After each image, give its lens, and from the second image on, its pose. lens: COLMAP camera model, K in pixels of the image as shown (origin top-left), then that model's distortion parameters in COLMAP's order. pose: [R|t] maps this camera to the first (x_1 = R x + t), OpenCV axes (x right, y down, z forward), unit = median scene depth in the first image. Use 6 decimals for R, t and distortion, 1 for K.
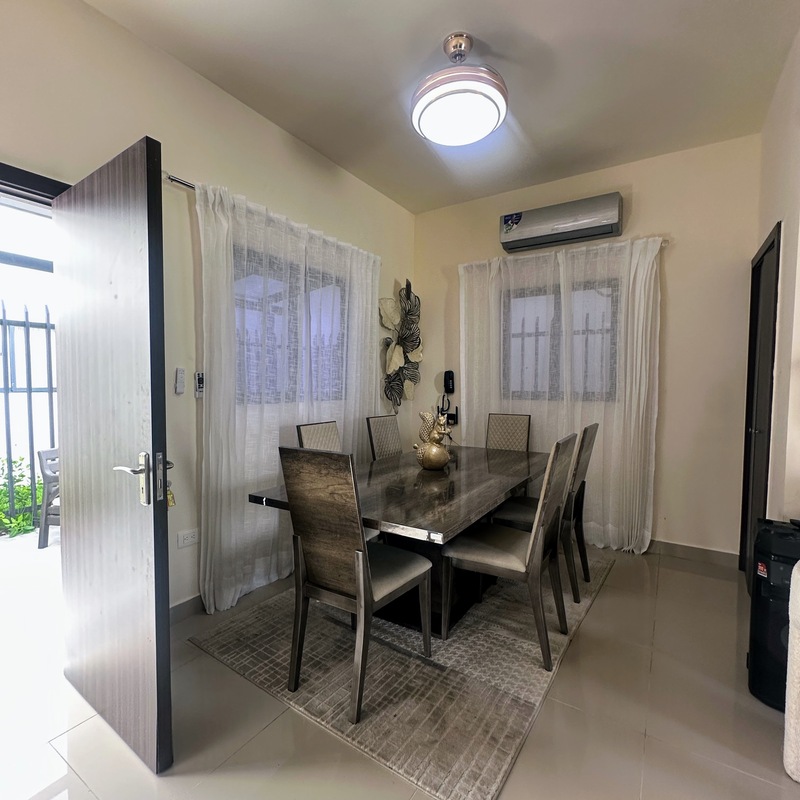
lens RADIAL K [[427.1, 0, 397.8], [0, 427.1, 400.6], [0, 0, 1]] dist [-0.008119, 0.001522]
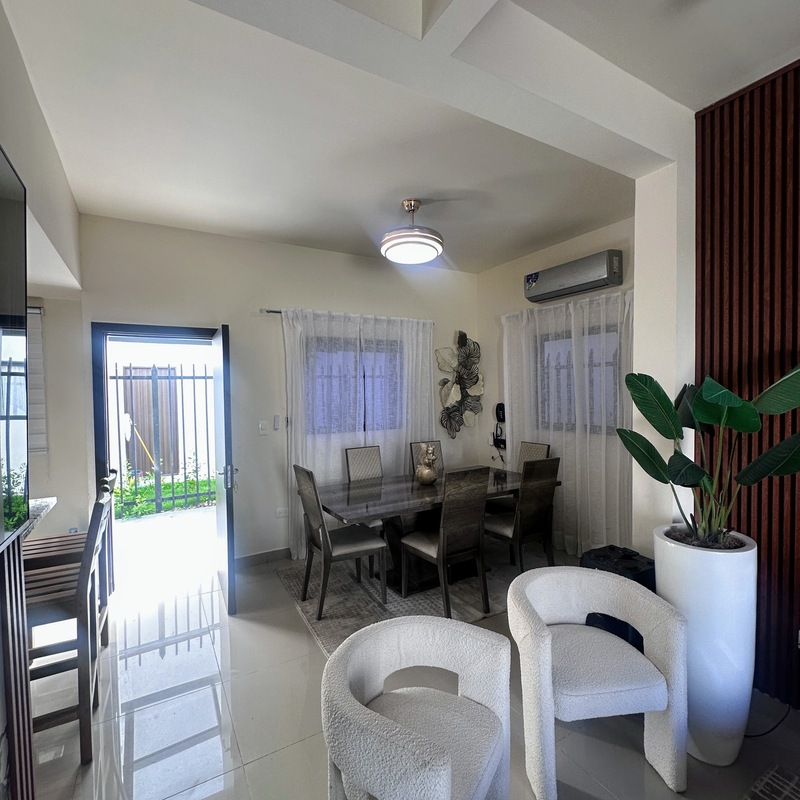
lens RADIAL K [[427.1, 0, 399.1], [0, 427.1, 401.5], [0, 0, 1]] dist [-0.008119, 0.001522]
pose [[0.891462, -0.007200, -0.453038, 0.496183], [0.001759, 0.999921, -0.012430, -0.073146], [0.453092, 0.010284, 0.891405, -0.227409]]
